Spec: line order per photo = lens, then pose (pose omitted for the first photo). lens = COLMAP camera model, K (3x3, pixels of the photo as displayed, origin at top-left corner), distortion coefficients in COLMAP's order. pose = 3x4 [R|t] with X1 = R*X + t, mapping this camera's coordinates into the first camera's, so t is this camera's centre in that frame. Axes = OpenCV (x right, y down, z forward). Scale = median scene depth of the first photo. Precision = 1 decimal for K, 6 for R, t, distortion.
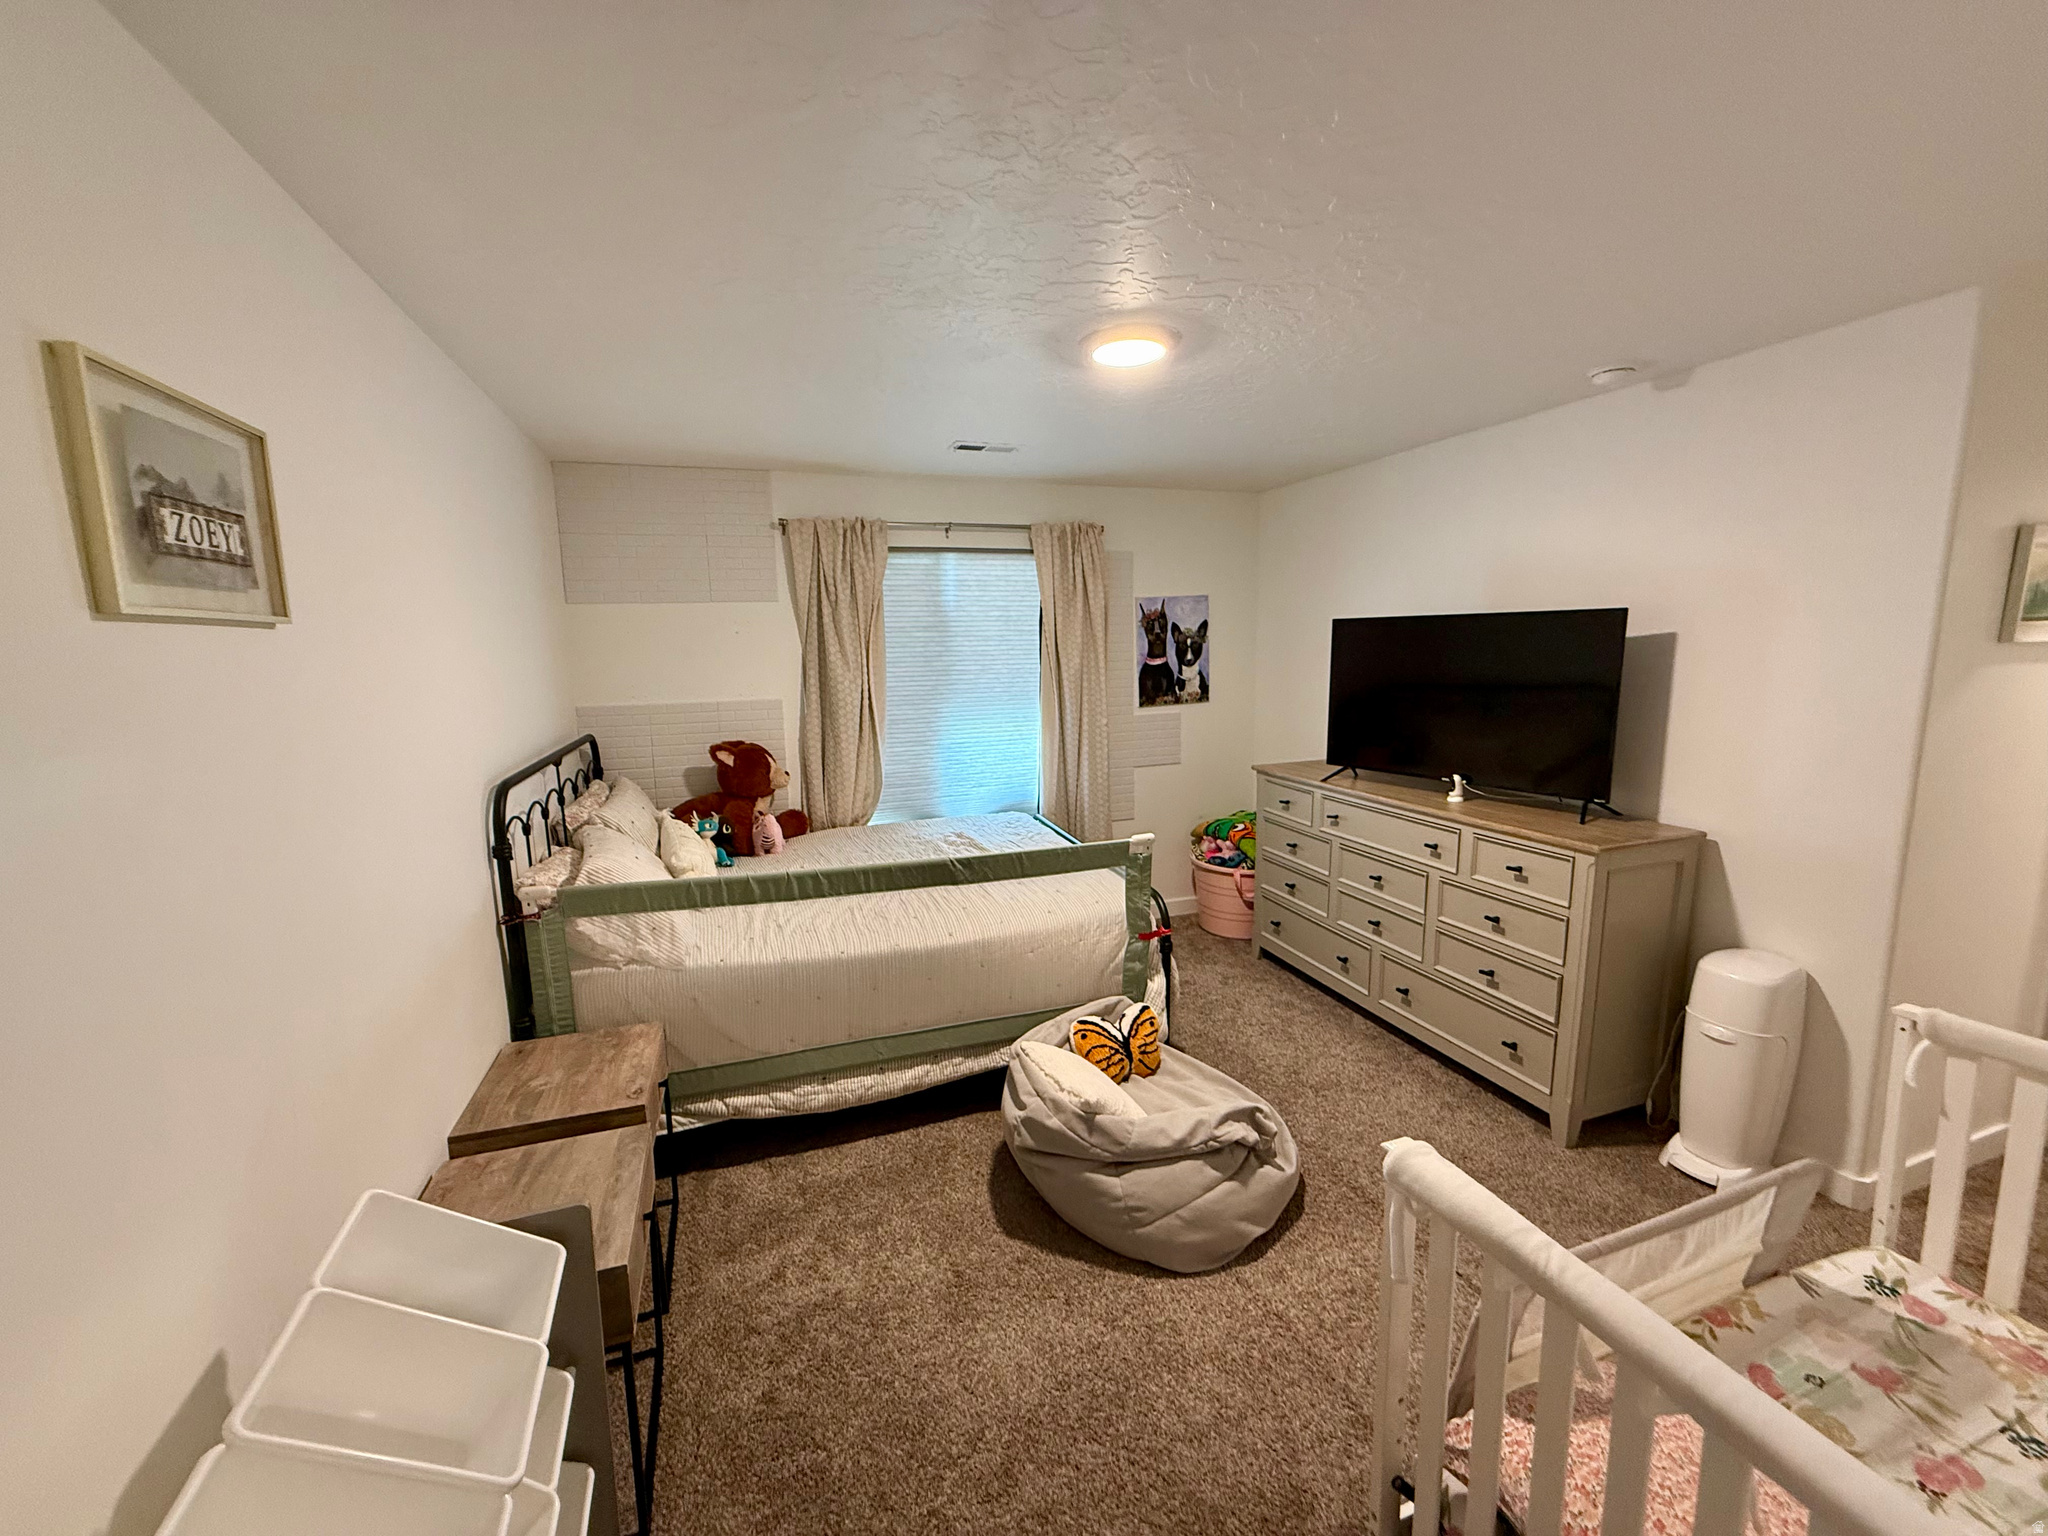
lens RADIAL K [[817.5, 0, 1012.8], [0, 817.5, 763.3], [0, 0, 1]] dist [-0.000439, 0.000363]
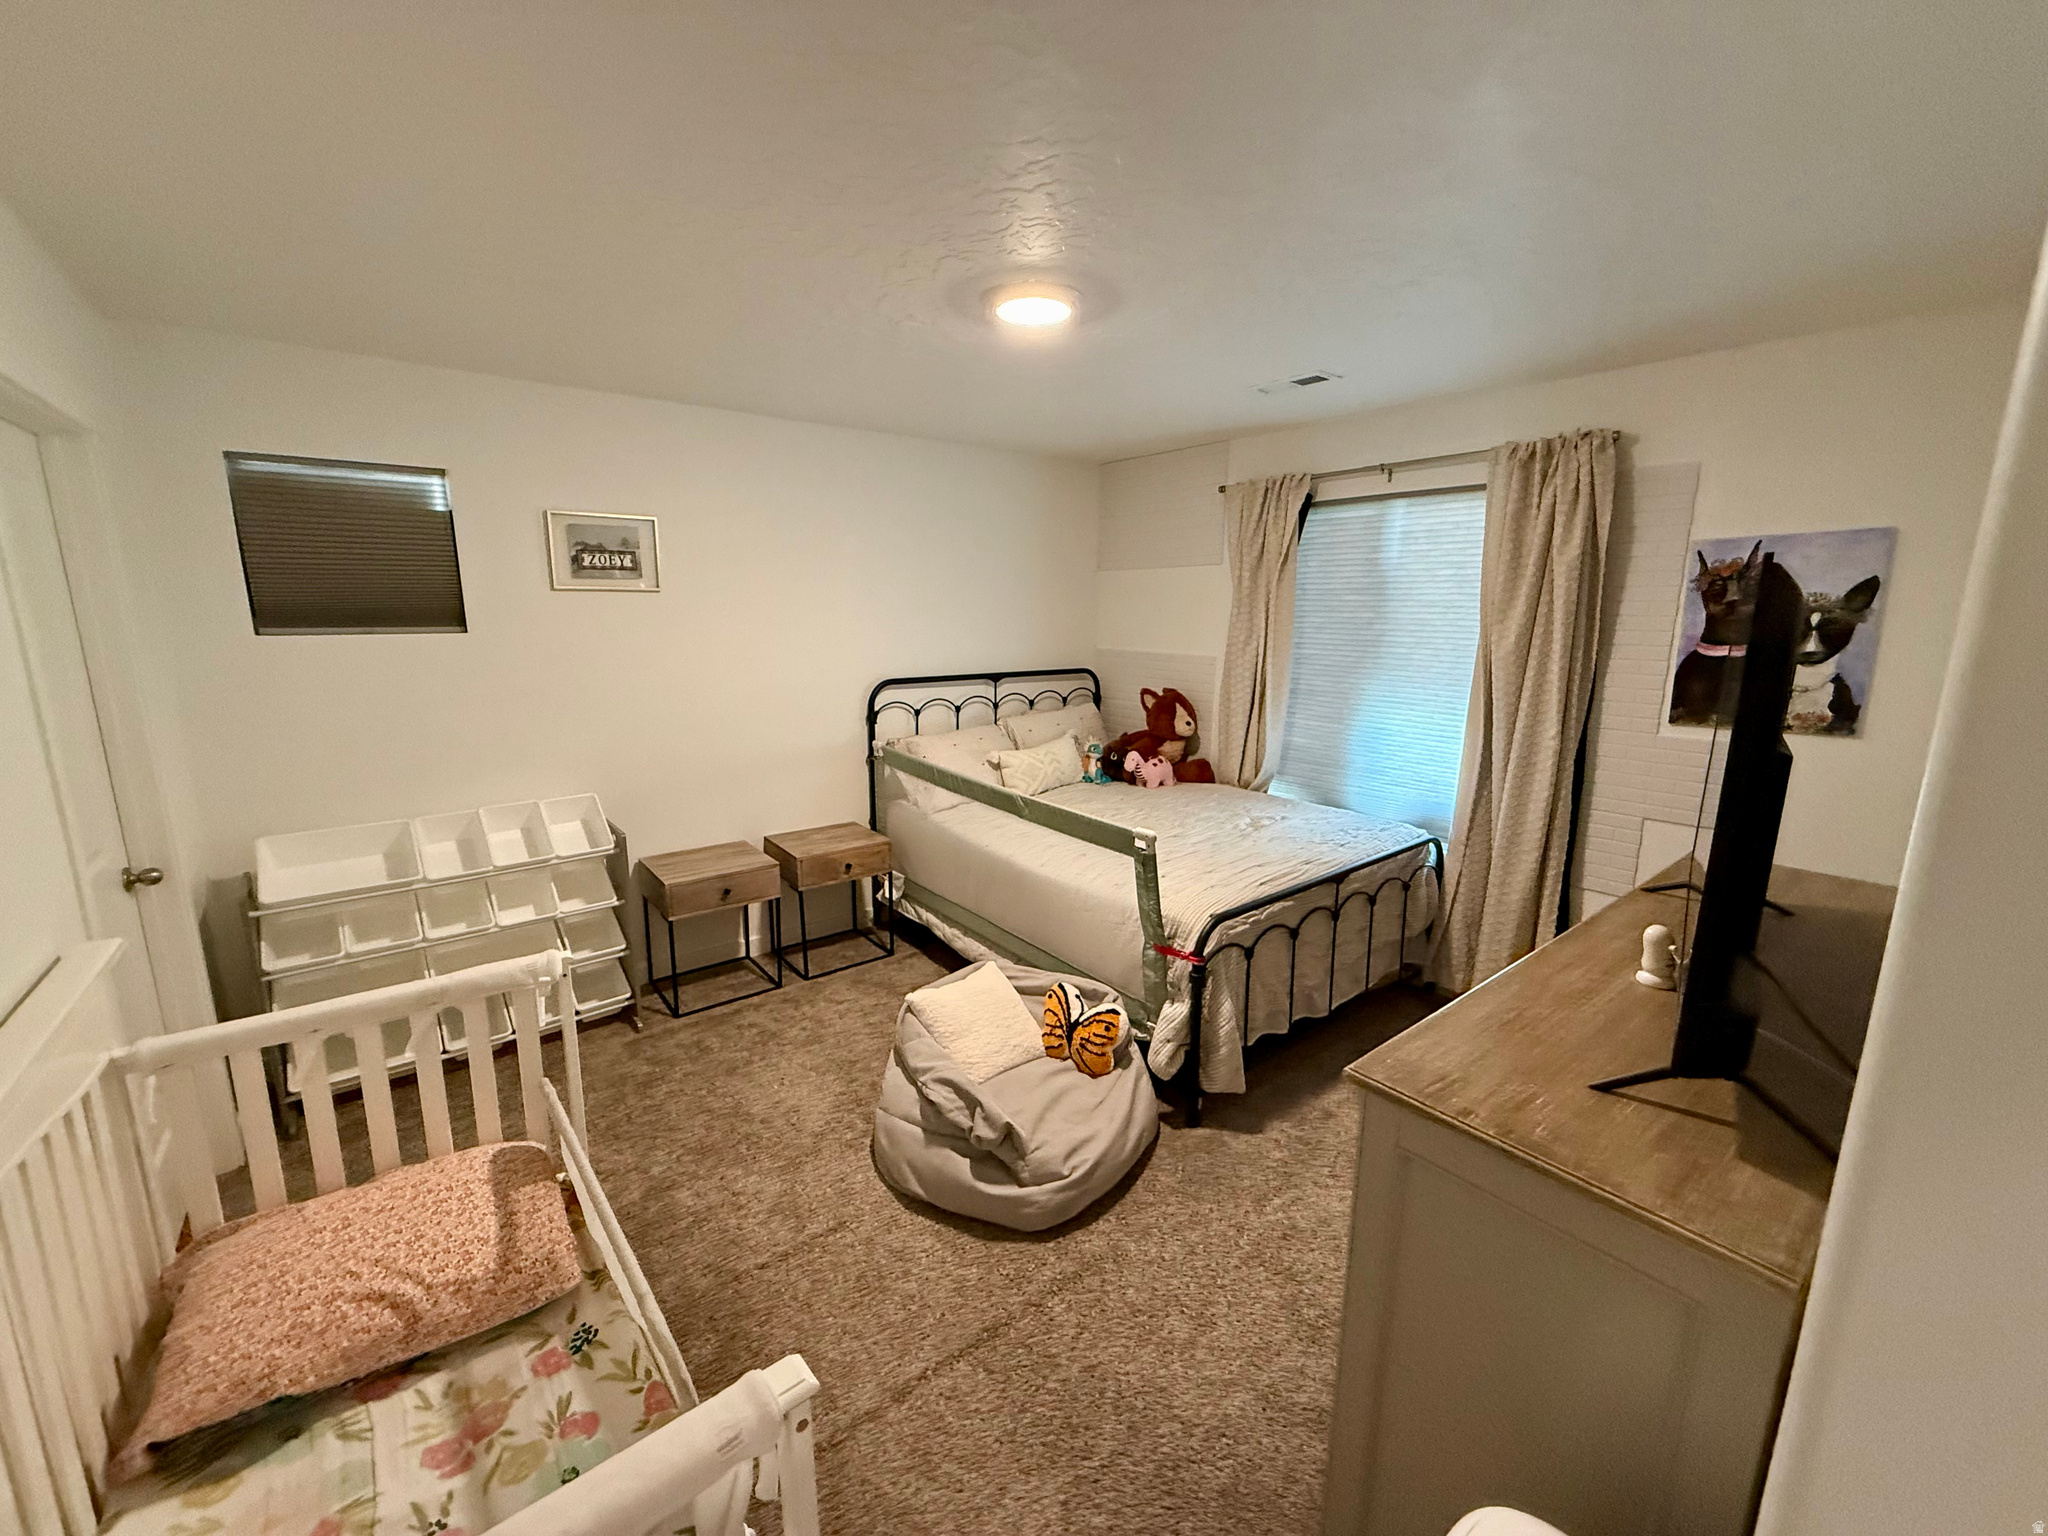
lens RADIAL K [[817.5, 0, 1012.8], [0, 817.5, 763.3], [0, 0, 1]] dist [-0.000439, 0.000363]
pose [[0.322944, 0.202281, -0.924548, 0.904436], [-0.152500, 0.975249, 0.160105, -0.100975], [0.934051, 0.089288, 0.345798, 0.543342]]
